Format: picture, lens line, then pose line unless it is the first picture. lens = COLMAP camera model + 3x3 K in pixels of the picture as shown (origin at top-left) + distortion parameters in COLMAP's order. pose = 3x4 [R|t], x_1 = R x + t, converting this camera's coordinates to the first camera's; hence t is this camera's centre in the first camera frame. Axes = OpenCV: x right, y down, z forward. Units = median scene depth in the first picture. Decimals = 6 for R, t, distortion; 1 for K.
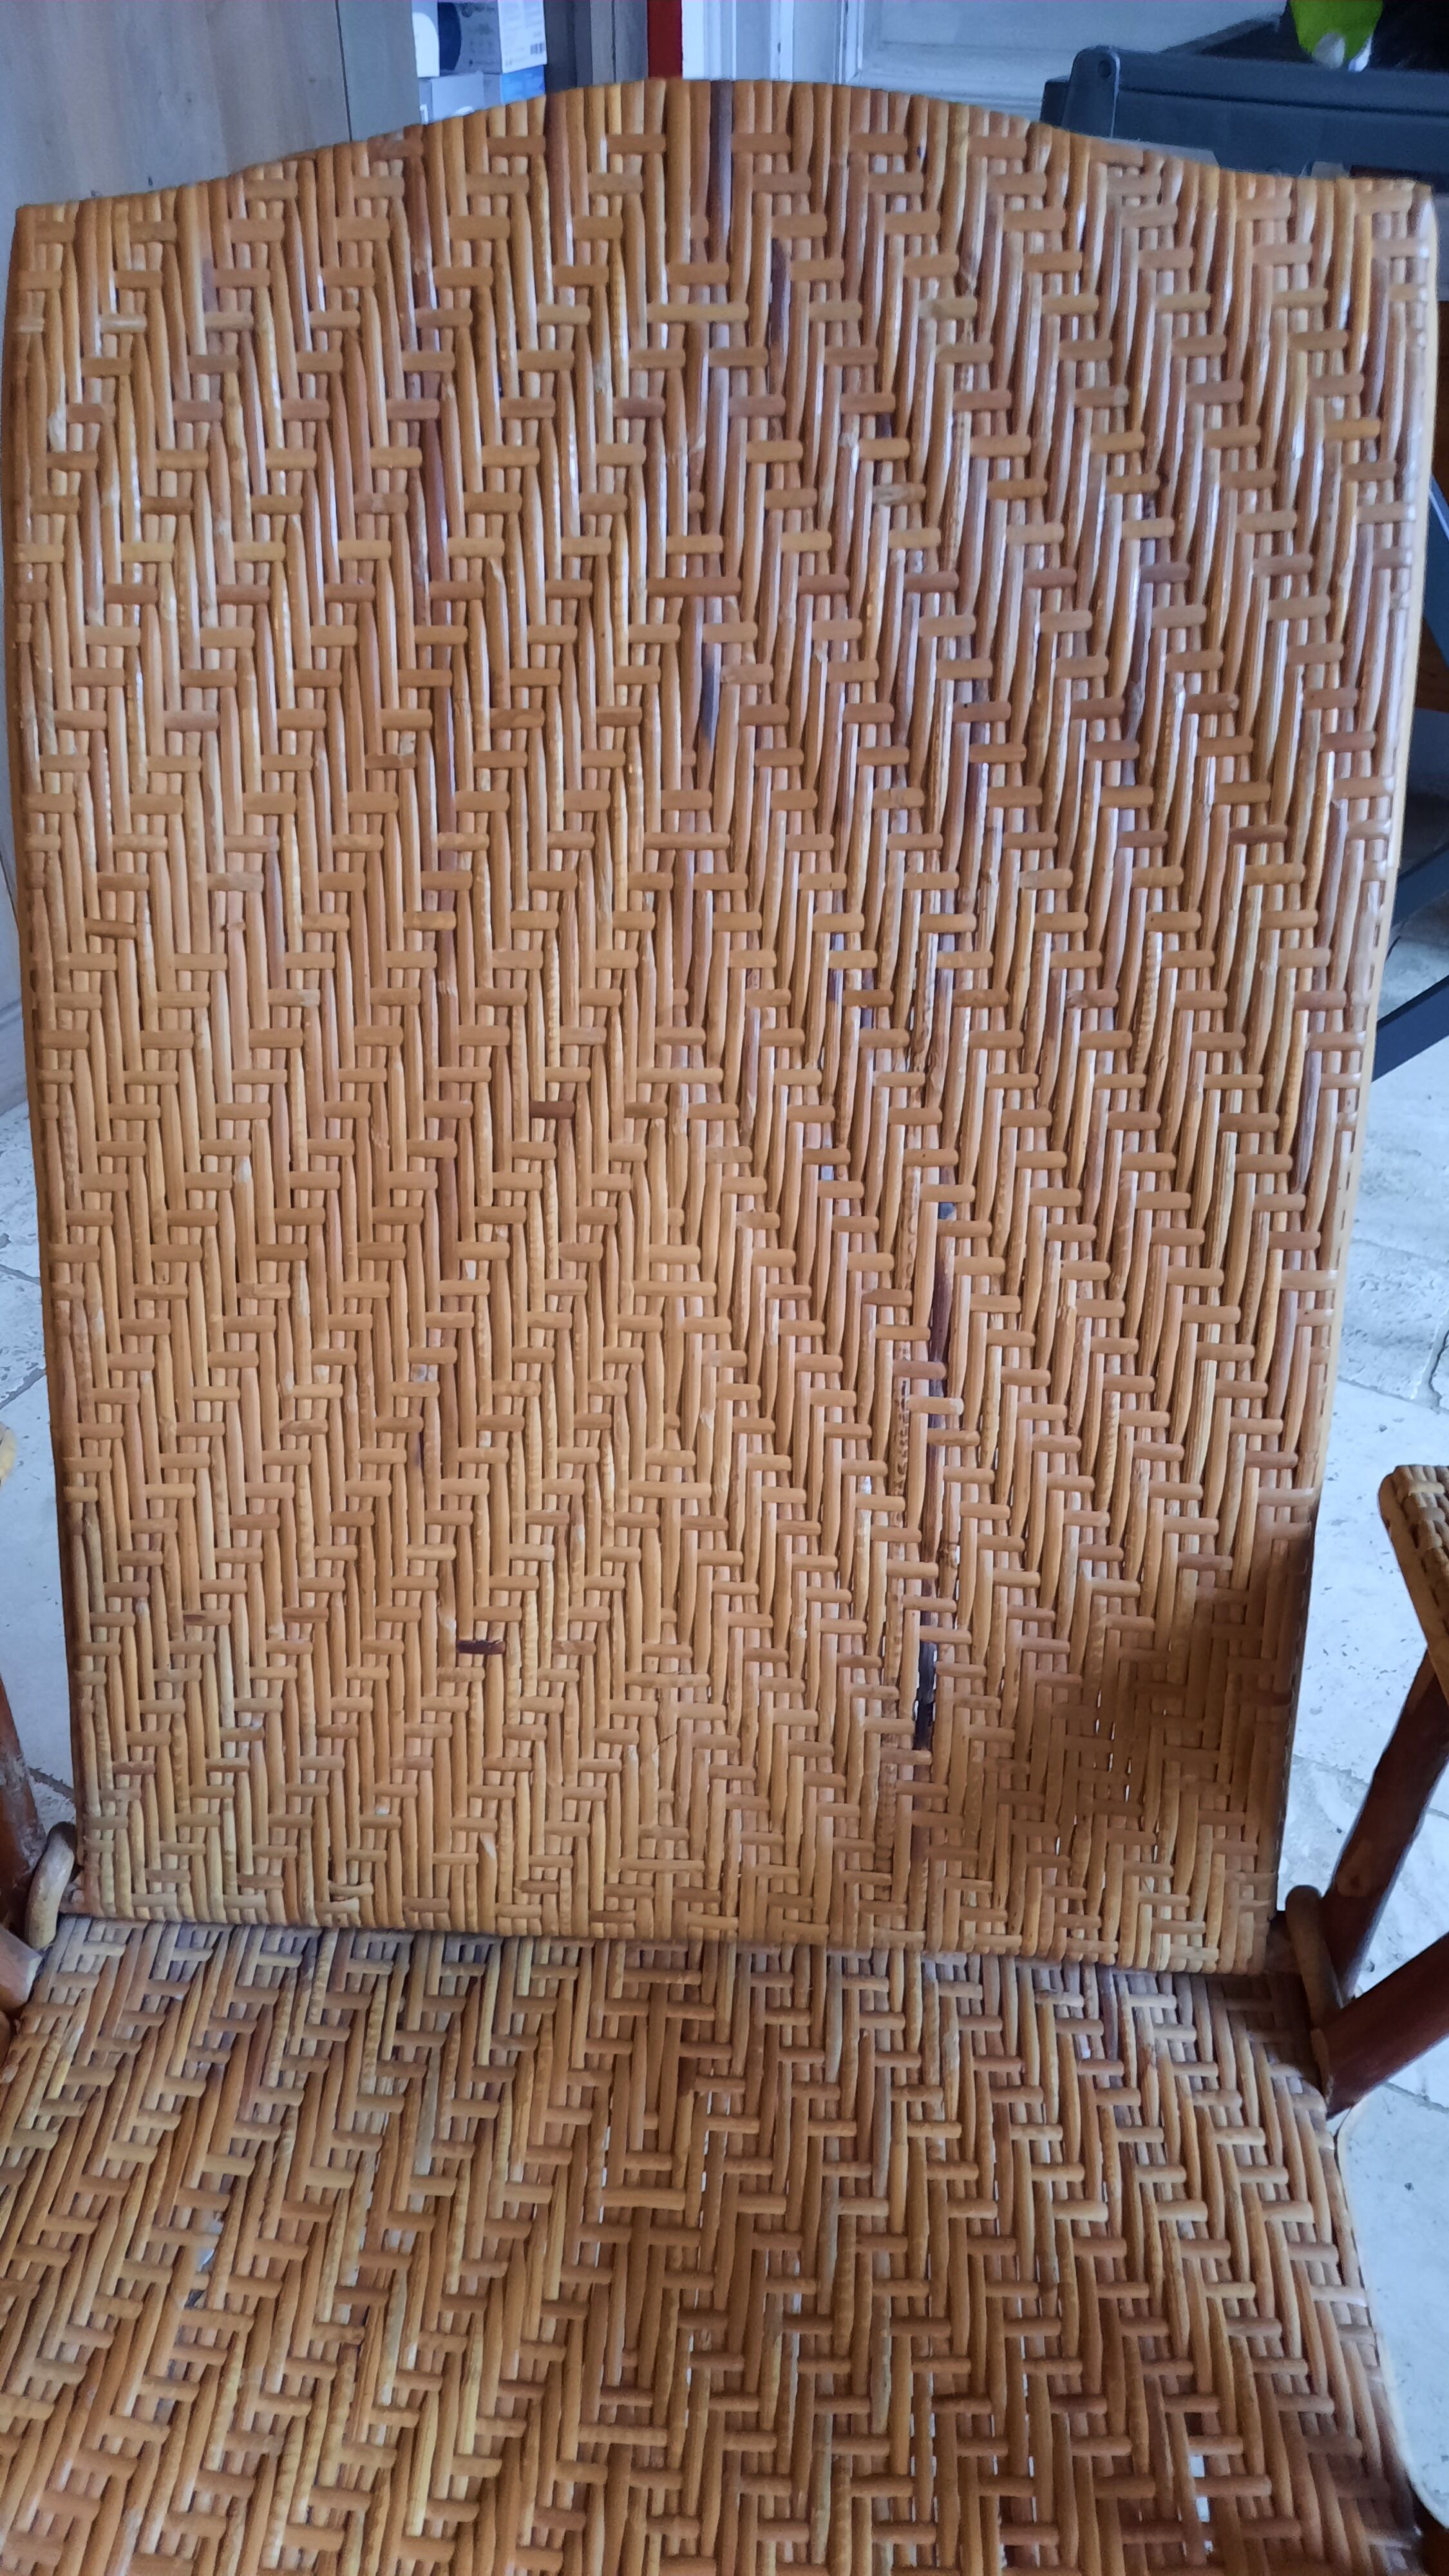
lens RADIAL K [[1950.3, 0, 748.5], [0, 1950.3, 1251.6], [0, 0, 1]] dist [0.052542, -0.076644]
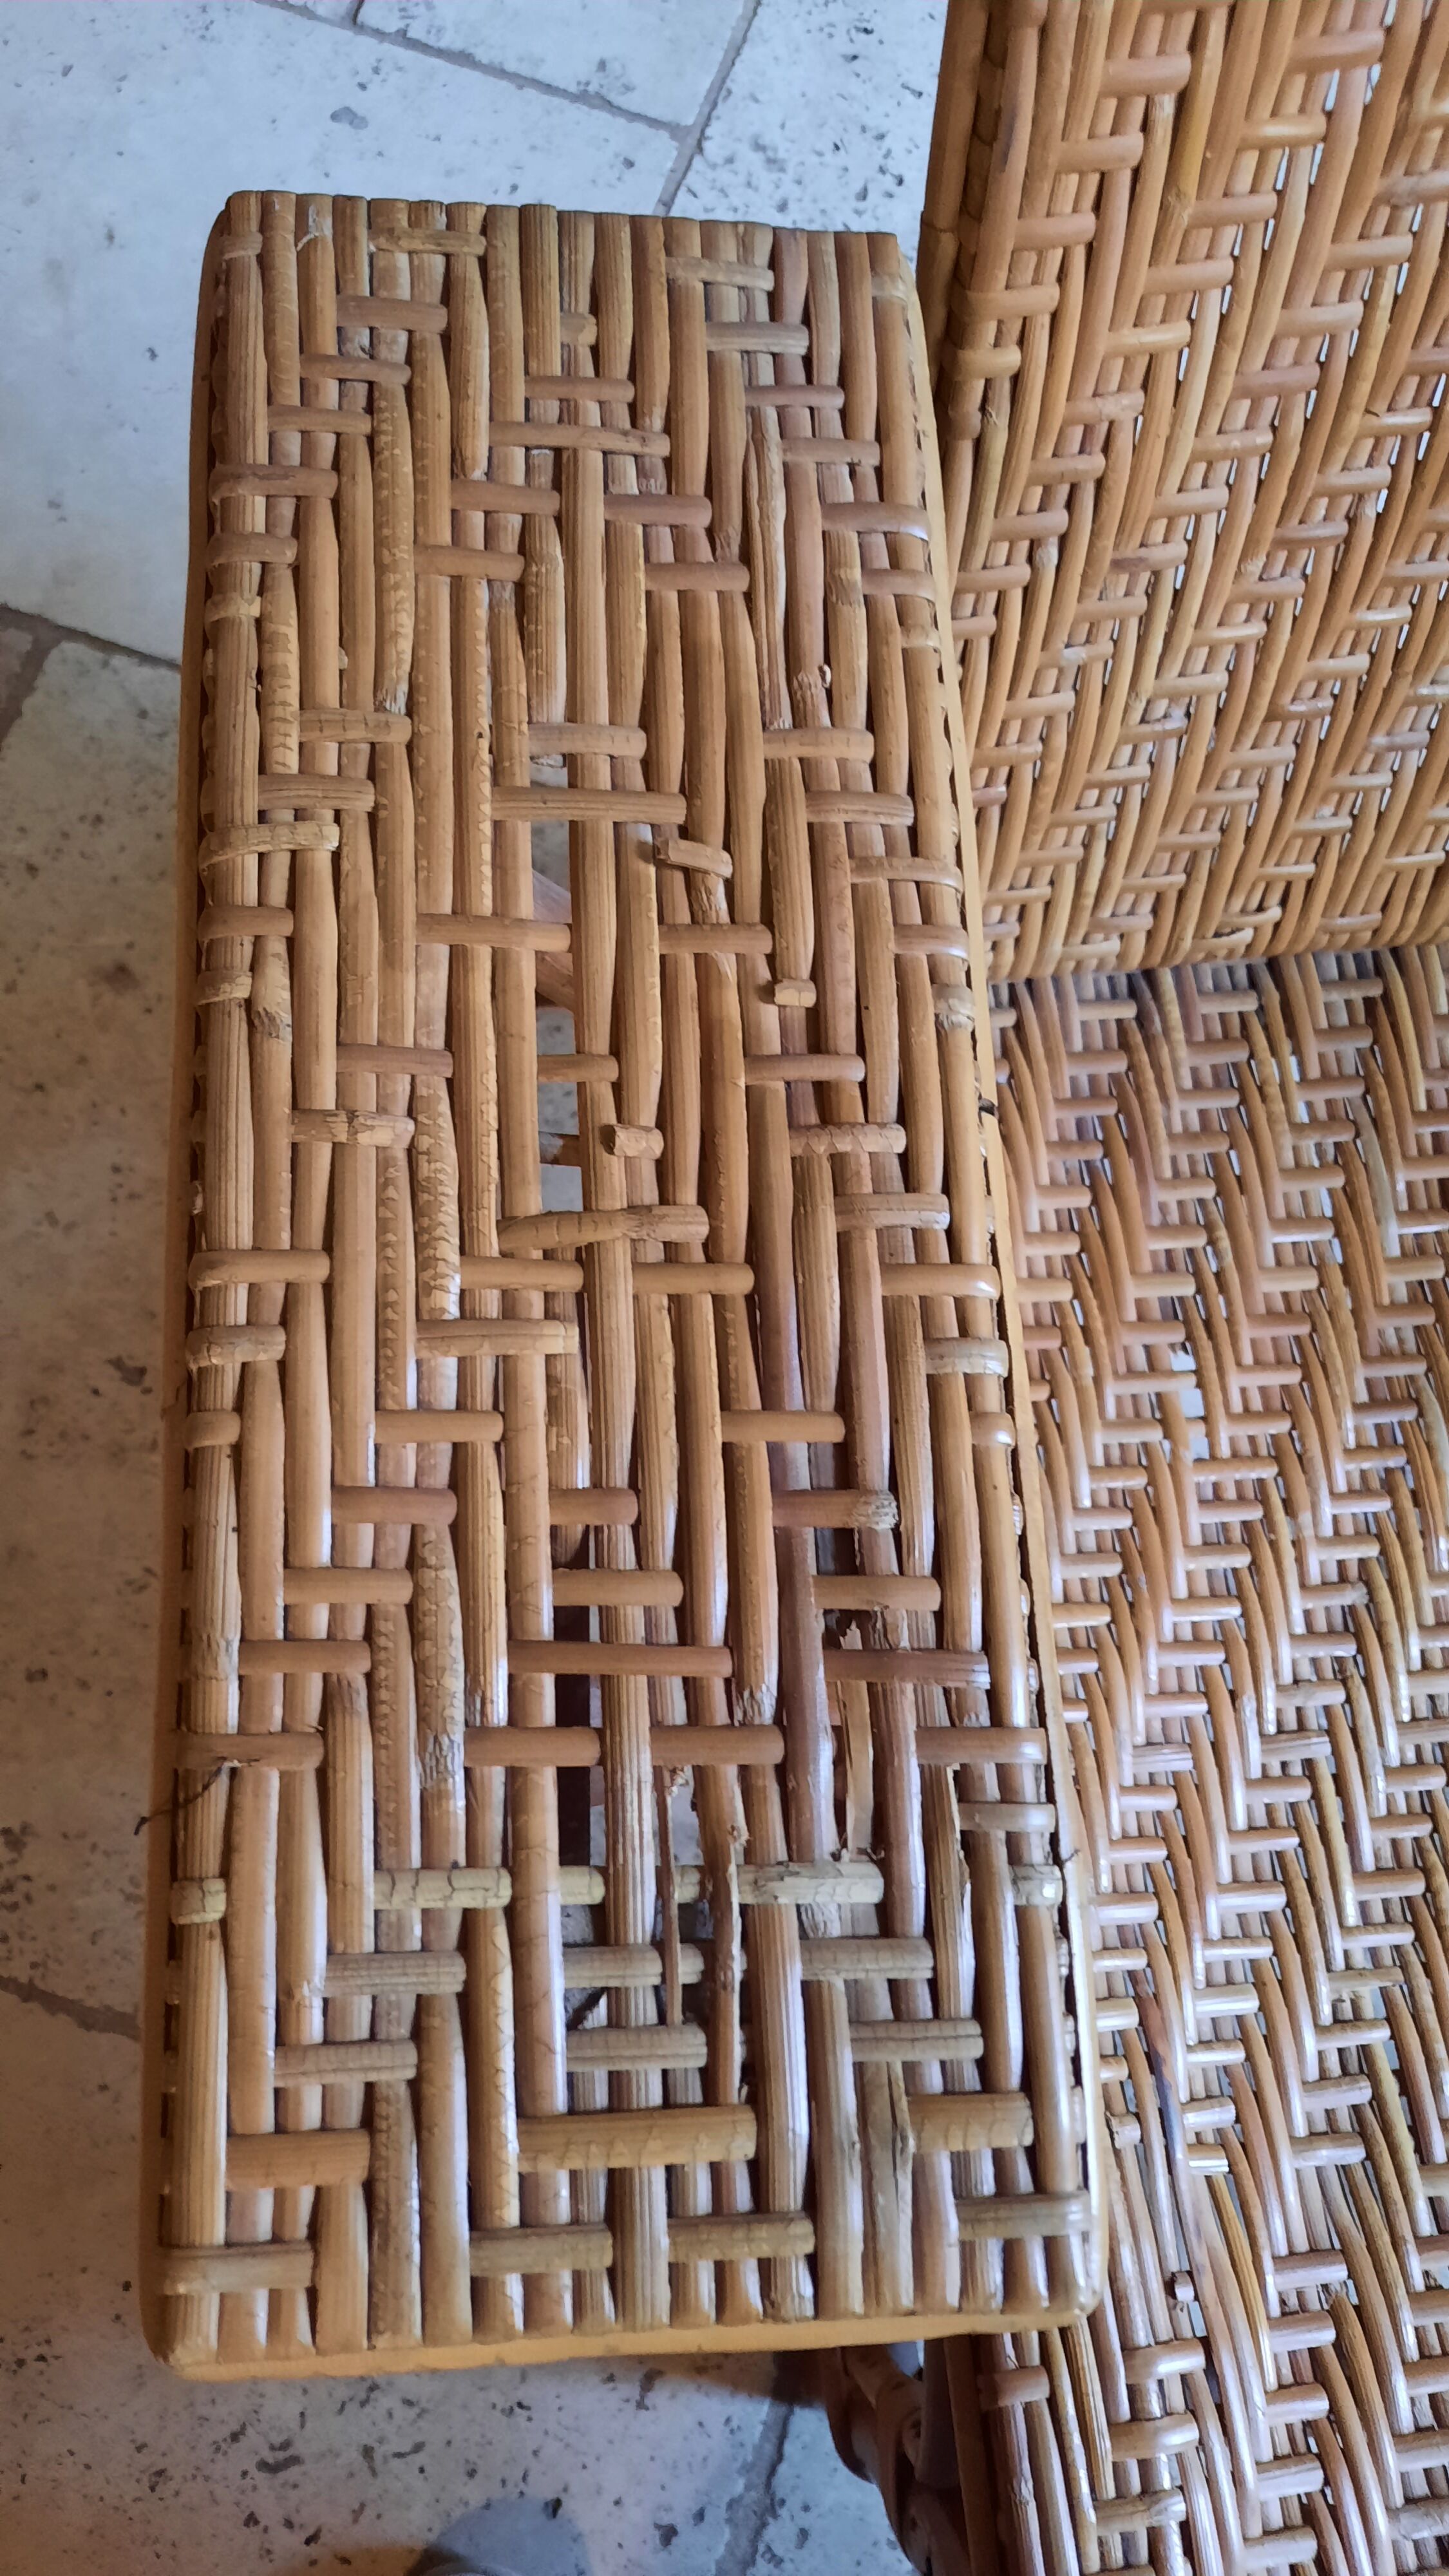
lens RADIAL K [[1950.3, 0, 748.5], [0, 1950.3, 1251.6], [0, 0, 1]] dist [0.052542, -0.076644]
pose [[0.980834, -0.151982, 0.121926, -0.559637], [0.048759, 0.797303, 0.601607, -0.012291], [-0.188646, -0.584132, 0.789432, 0.477816]]
